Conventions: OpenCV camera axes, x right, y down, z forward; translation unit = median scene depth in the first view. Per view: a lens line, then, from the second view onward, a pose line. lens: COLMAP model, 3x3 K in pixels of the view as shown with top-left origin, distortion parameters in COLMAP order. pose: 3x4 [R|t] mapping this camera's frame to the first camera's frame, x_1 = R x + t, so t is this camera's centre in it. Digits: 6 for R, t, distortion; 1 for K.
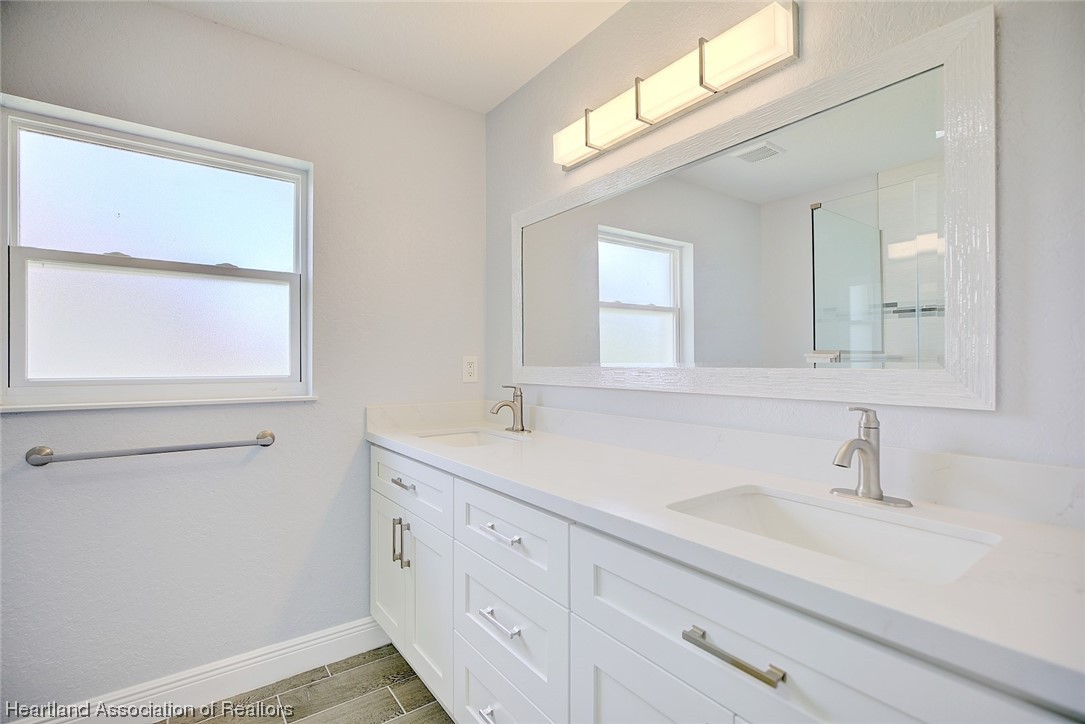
lens RADIAL K [[503.9, 0, 542.5], [0, 503.9, 362.0], [0, 0, 1]] dist [0.002071, 0.000346]
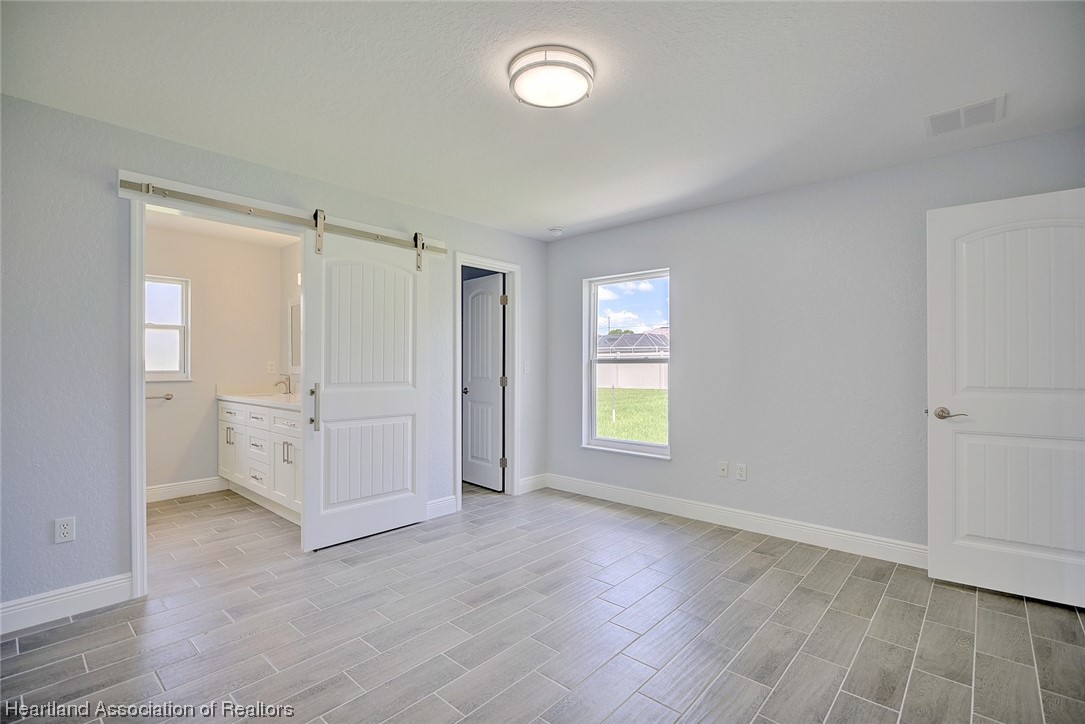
lens RADIAL K [[495.5, 0, 542.5], [0, 495.5, 362.0], [0, 0, 1]] dist [0.000911, 0.000084]
pose [[0.979348, 0.000240, 0.202181, 0.657566], [-0.000140, 1.000000, -0.000508, -0.009969], [-0.202182, 0.000469, 0.979348, -1.532512]]
